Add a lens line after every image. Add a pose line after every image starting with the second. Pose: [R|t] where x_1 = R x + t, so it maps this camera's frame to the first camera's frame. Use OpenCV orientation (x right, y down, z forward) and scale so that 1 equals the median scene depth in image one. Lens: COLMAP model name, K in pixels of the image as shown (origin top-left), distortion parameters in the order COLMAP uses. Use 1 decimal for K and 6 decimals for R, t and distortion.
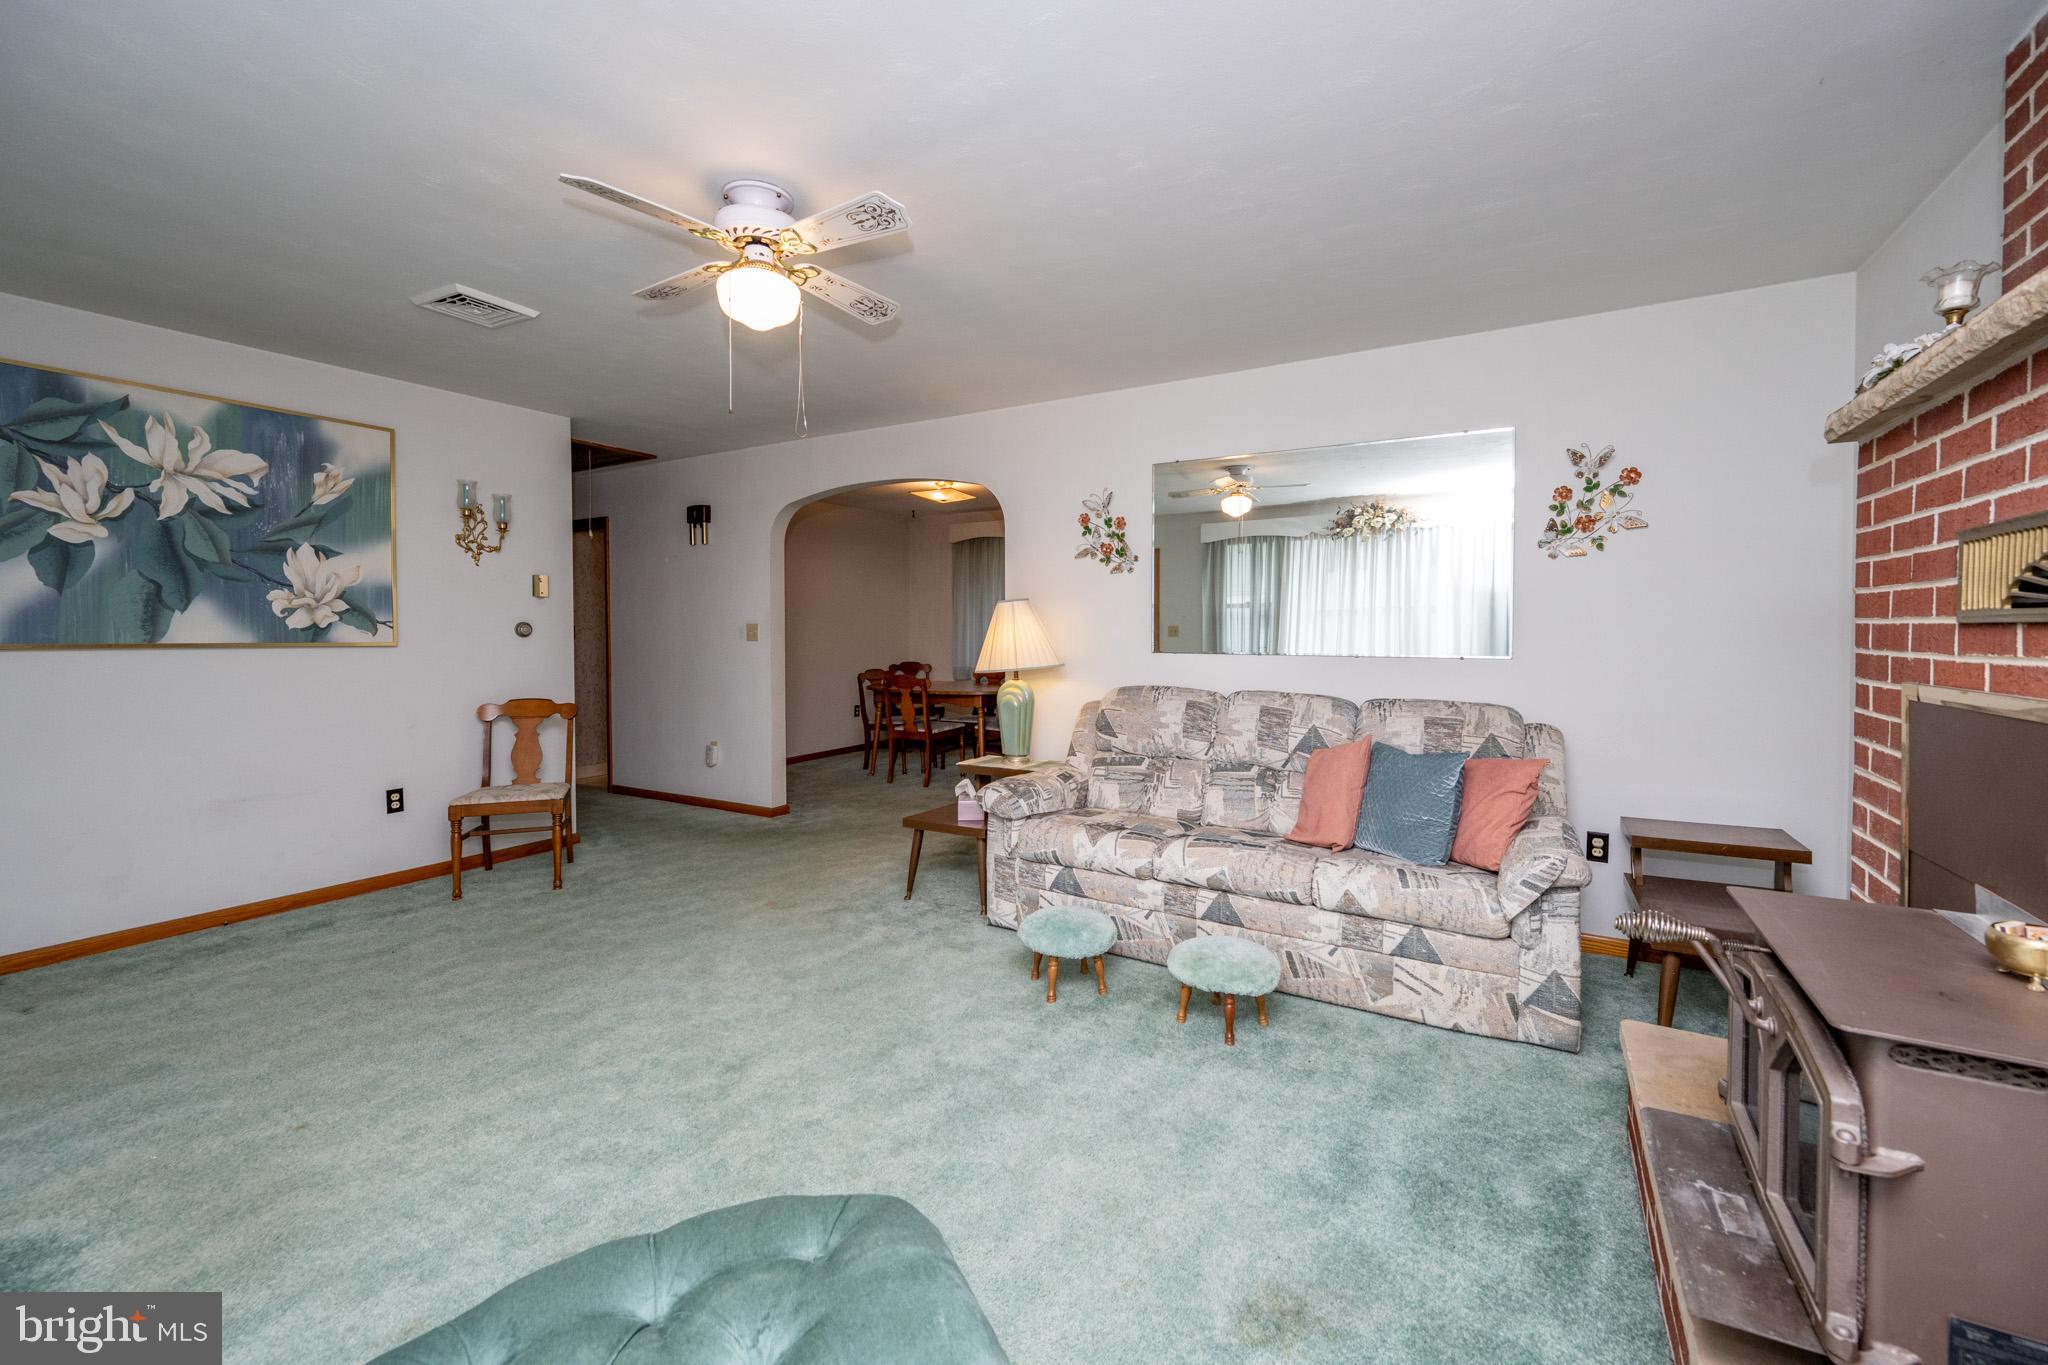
lens RADIAL K [[810.1, 0, 1023.5], [0, 810.1, 647.8], [0, 0, 1]] dist [0.000810, 0.000129]
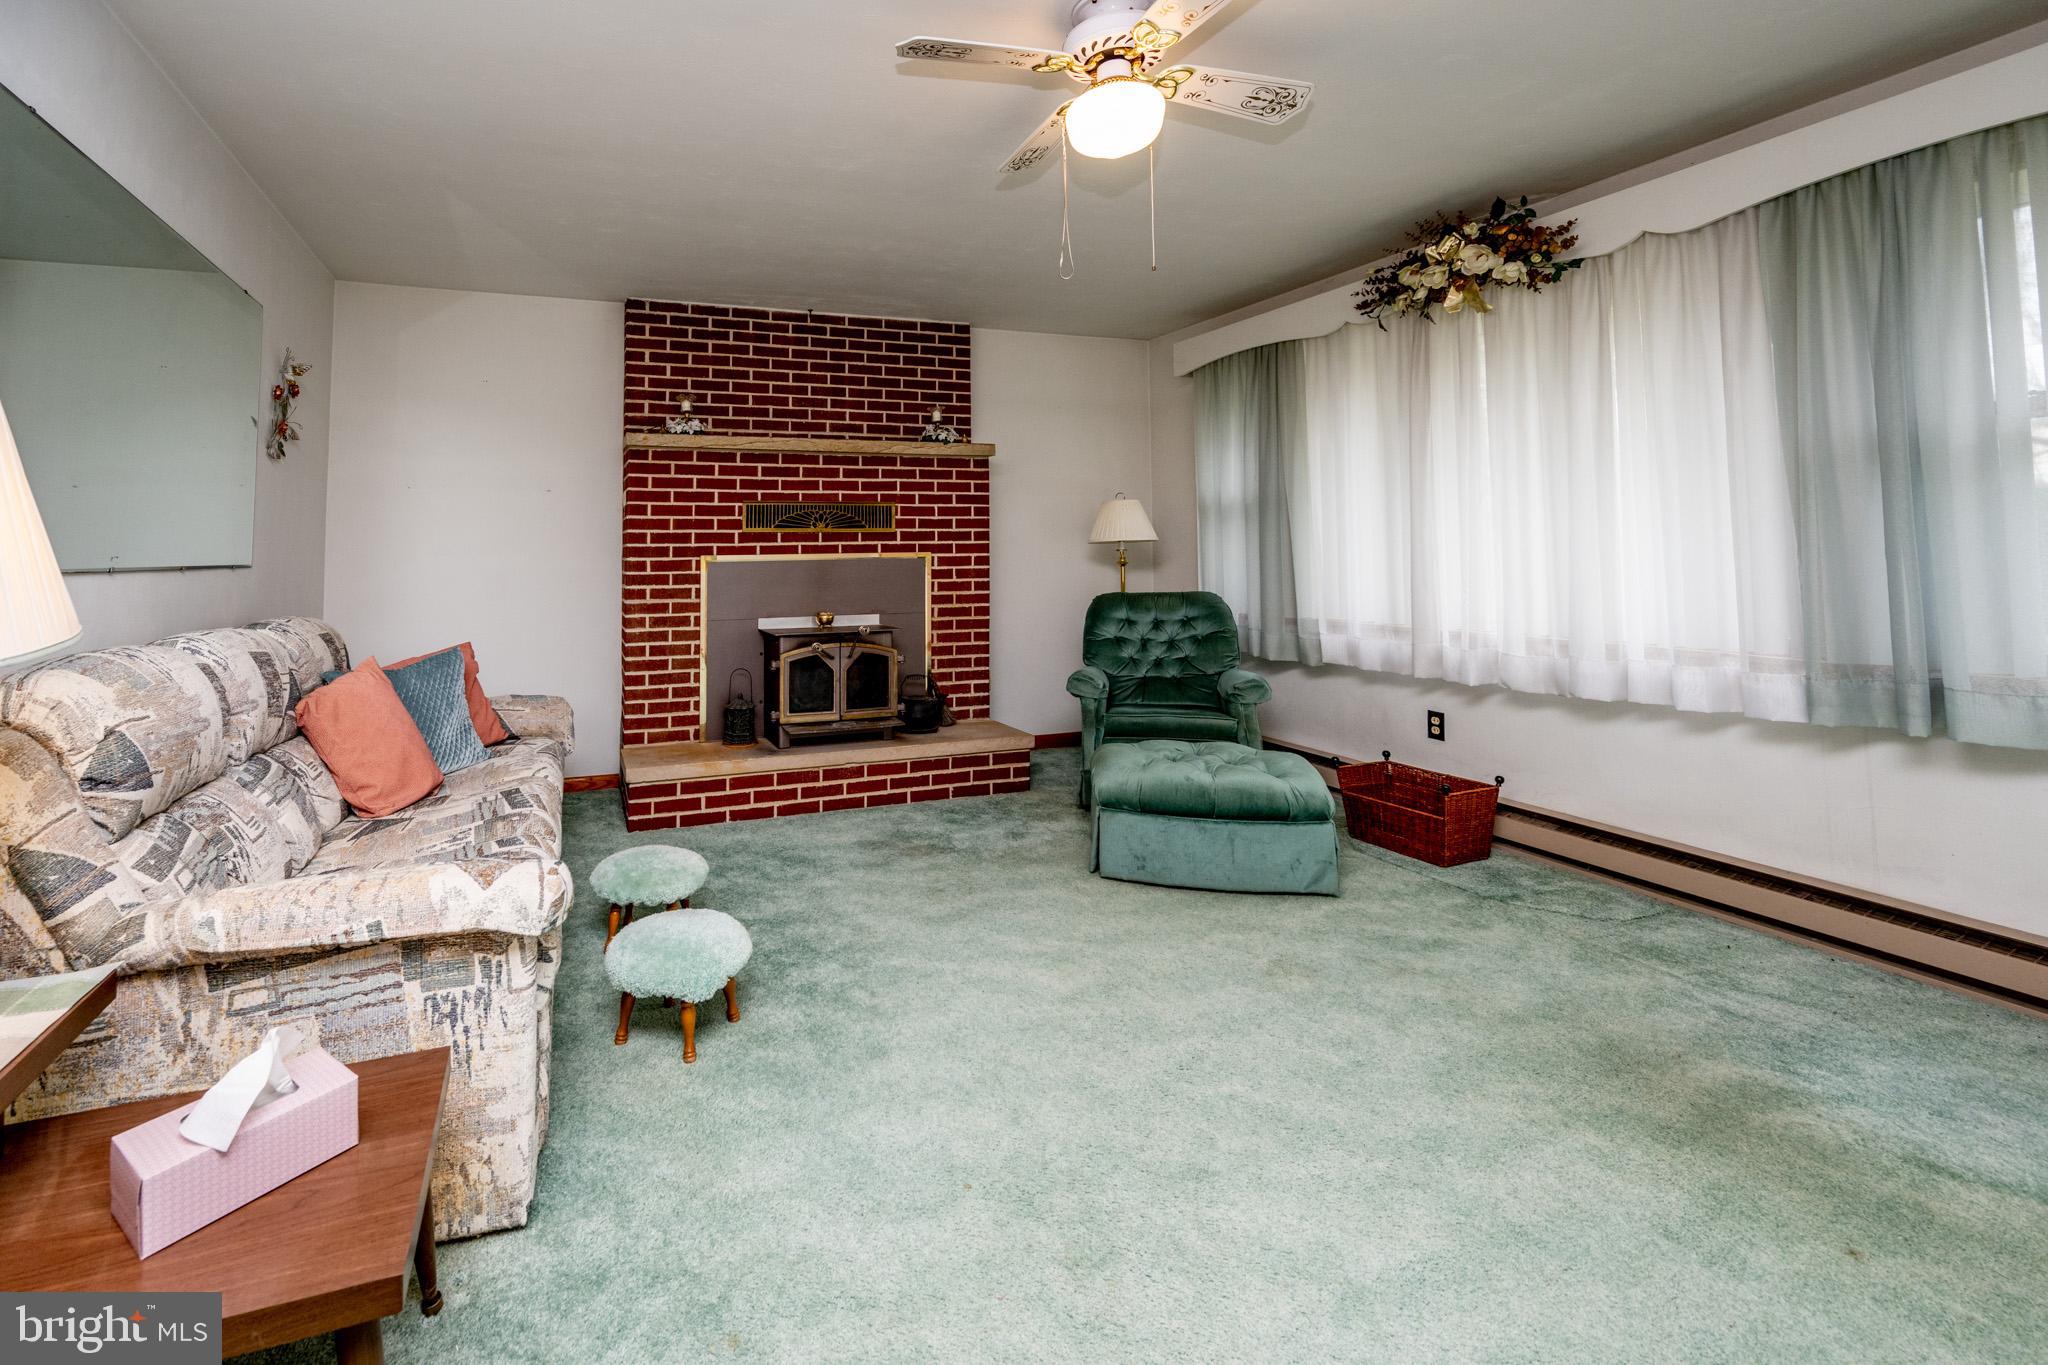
lens RADIAL K [[852.2, 0, 809.3], [0, 852.2, 519.7], [0, 0, 1]] dist [0.000425, -0.000397]
pose [[-0.733486, 0.032364, 0.678933, -0.444406], [0.025584, 0.999472, -0.020005, -0.002566], [-0.679223, 0.002697, -0.733927, 1.209842]]
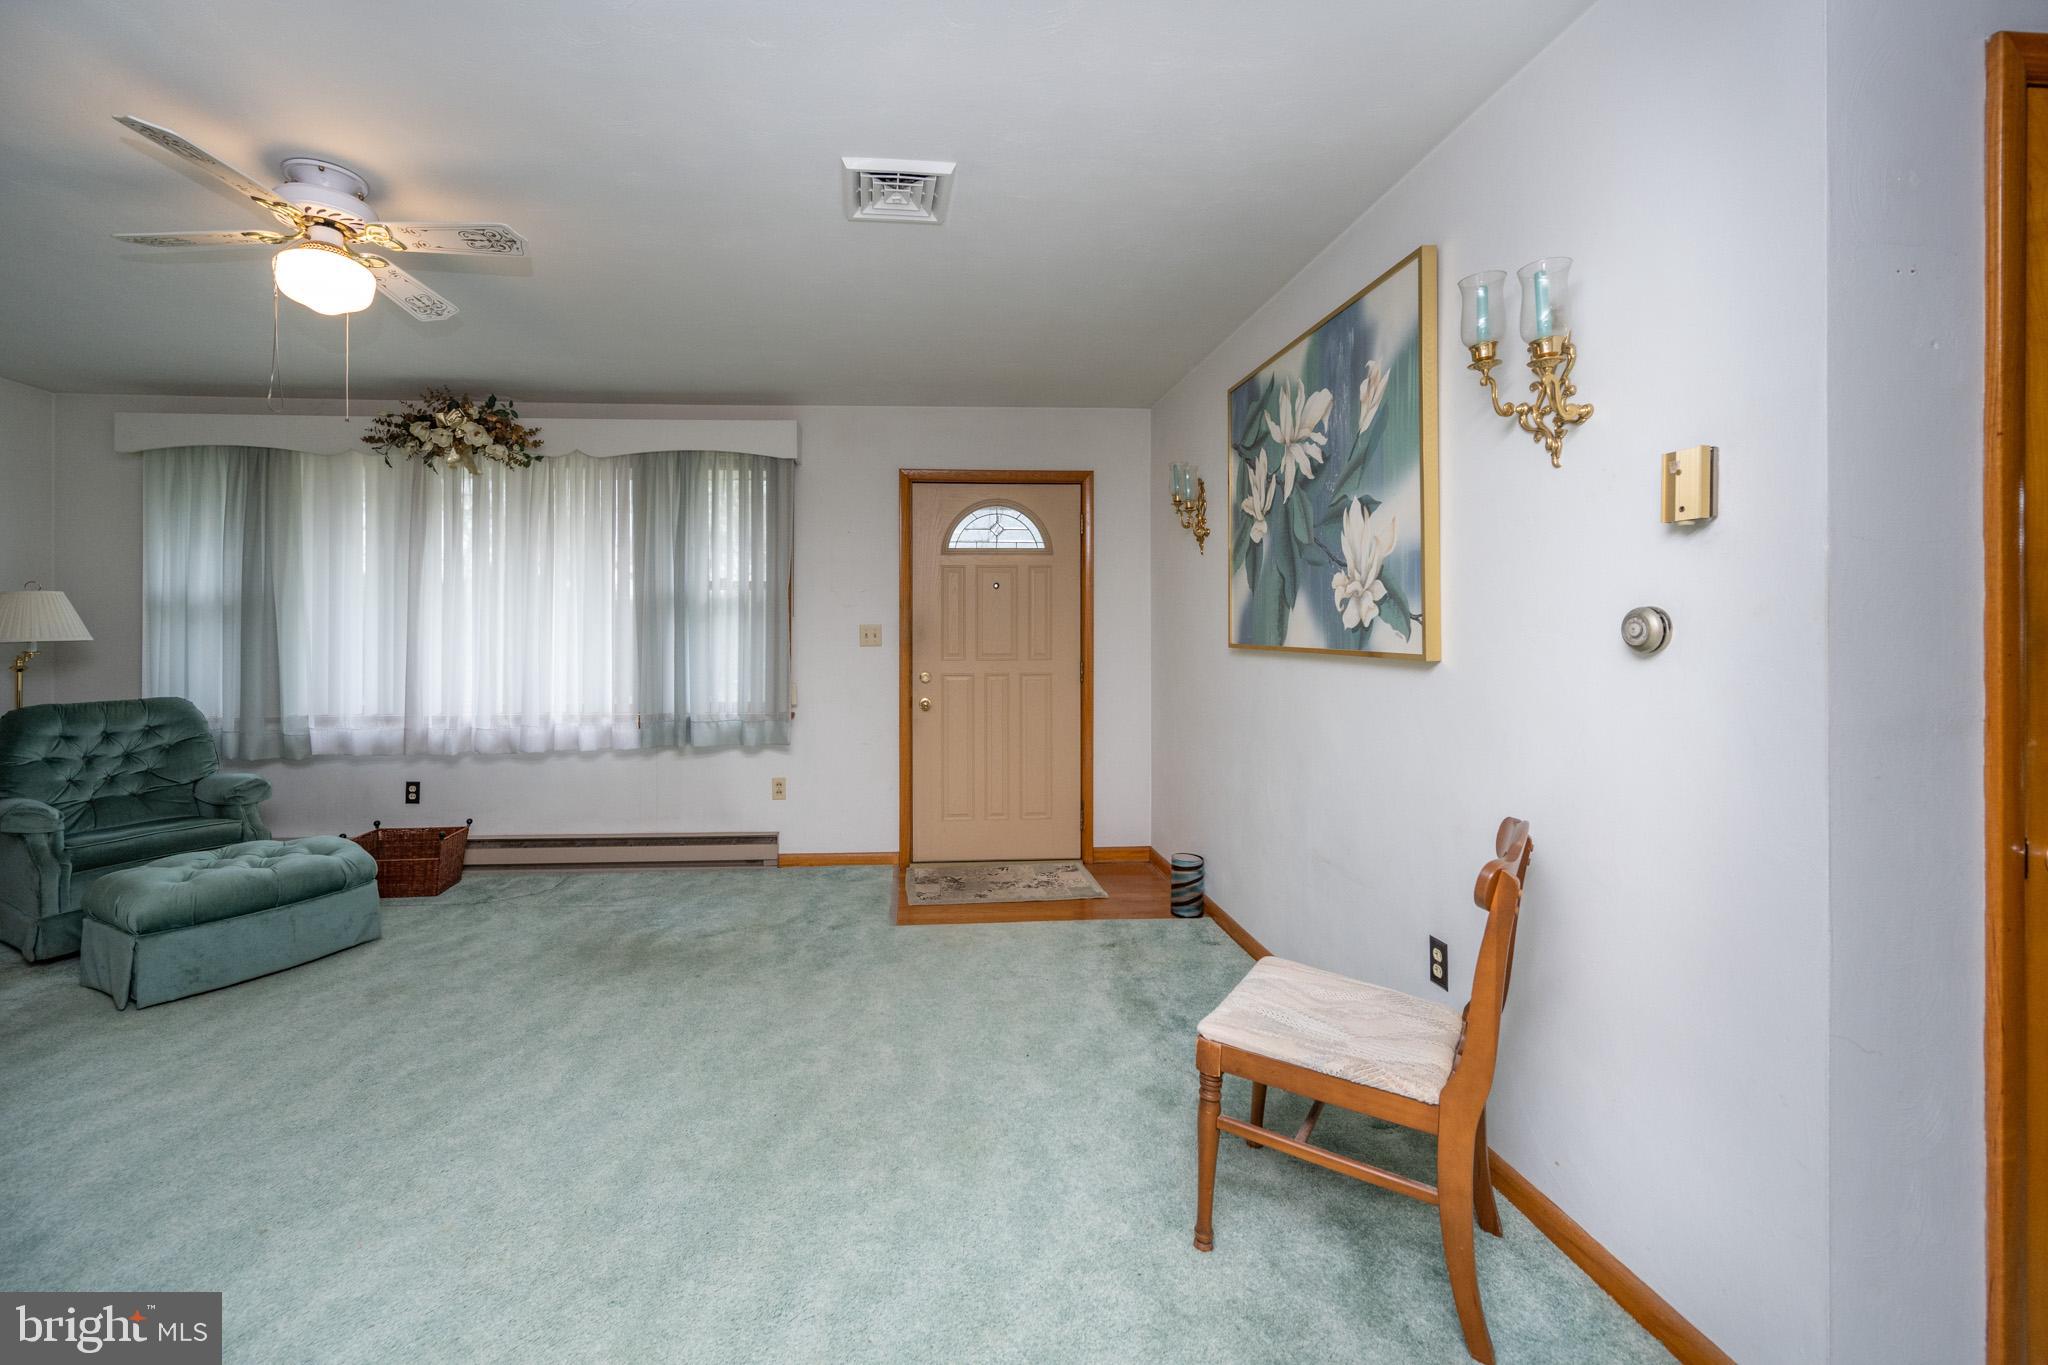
lens RADIAL K [[881.8, 0, 968.0], [0, 881.8, 644.2], [0, 0, 1]] dist [0.012778, 0.000021]
pose [[-0.827216, 0.004701, -0.561864, -0.240532], [-0.015038, 0.999422, 0.030502, -0.029656], [0.561682, 0.033682, -0.826667, 1.488453]]
